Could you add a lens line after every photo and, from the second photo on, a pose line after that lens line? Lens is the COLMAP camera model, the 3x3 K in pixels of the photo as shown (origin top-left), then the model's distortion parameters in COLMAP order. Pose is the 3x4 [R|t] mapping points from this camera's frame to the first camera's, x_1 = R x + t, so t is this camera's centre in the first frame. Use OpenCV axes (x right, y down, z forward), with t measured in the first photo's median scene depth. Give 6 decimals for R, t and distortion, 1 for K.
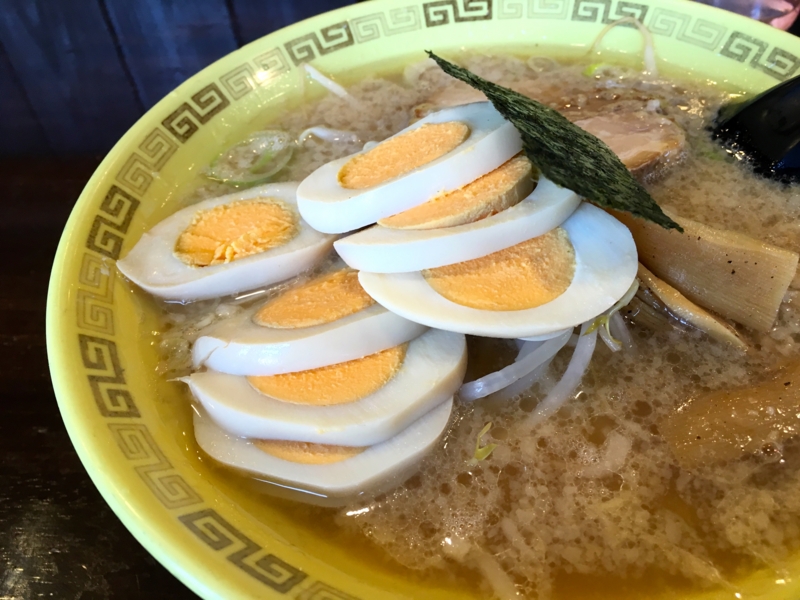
lens RADIAL K [[715.8, 0, 400.0], [0, 715.8, 300.0], [0, 0, 1]] dist [0.084990, -0.180324]
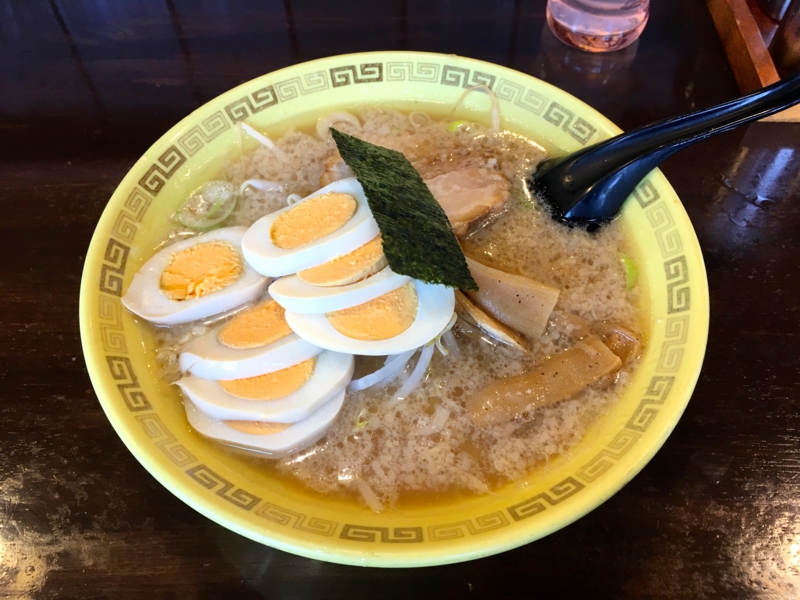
lens RADIAL K [[715.8, 0, 400.0], [0, 715.8, 300.0], [0, 0, 1]] dist [0.084990, -0.180324]
pose [[0.996695, -0.029534, 0.075681, 0.067407], [0.018385, 0.989409, 0.143987, -0.257025], [-0.079132, -0.142119, 0.986681, -0.517130]]
